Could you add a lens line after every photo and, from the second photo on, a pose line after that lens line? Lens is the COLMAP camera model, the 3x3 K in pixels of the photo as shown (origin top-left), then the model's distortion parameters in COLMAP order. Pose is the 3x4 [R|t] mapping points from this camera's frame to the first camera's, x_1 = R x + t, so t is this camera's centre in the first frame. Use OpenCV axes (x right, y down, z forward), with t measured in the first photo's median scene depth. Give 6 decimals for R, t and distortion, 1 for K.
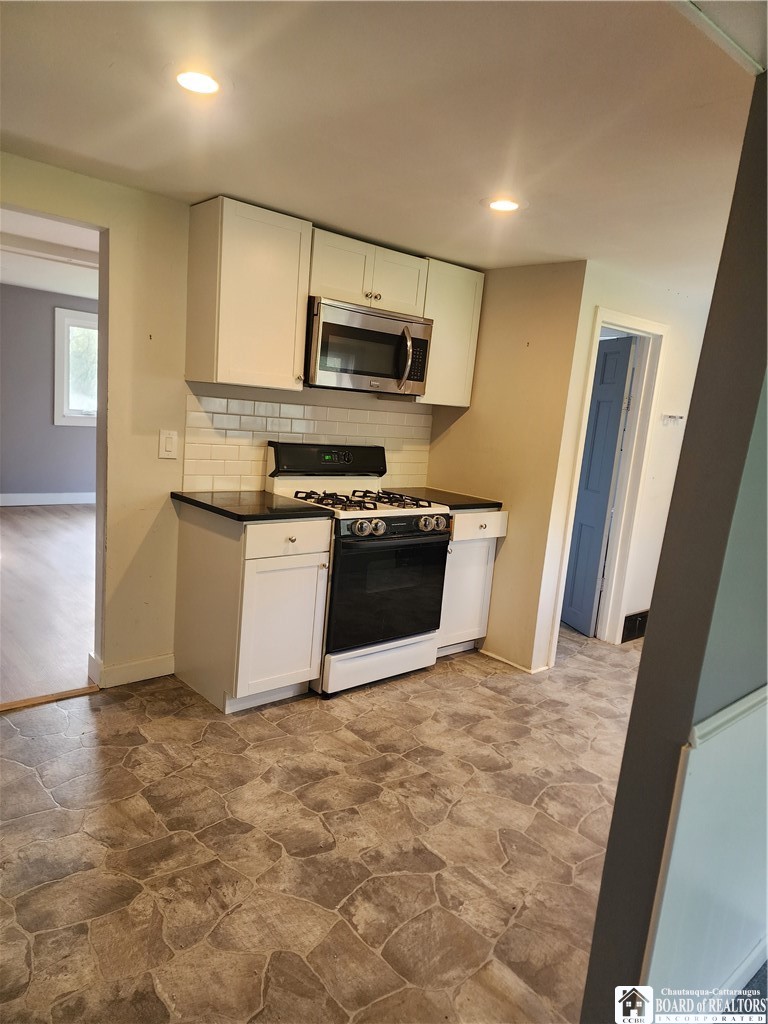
lens RADIAL K [[687.8, 0, 383.0], [0, 687.8, 526.8], [0, 0, 1]] dist [0.078237, -0.082105]
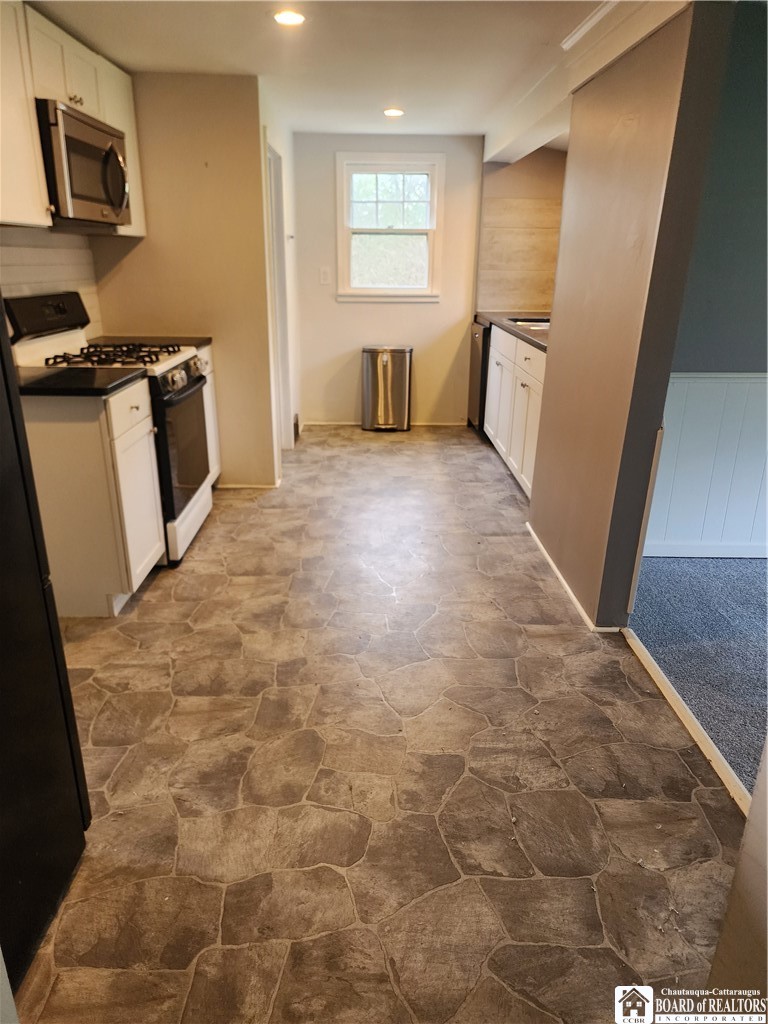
lens RADIAL K [[687.8, 0, 383.0], [0, 687.8, 526.8], [0, 0, 1]] dist [0.078237, -0.082105]
pose [[0.637580, -0.347459, 0.687579, -0.557459], [0.176277, 0.934634, 0.308847, -0.054142], [-0.749946, -0.075710, 0.657153, 0.148247]]
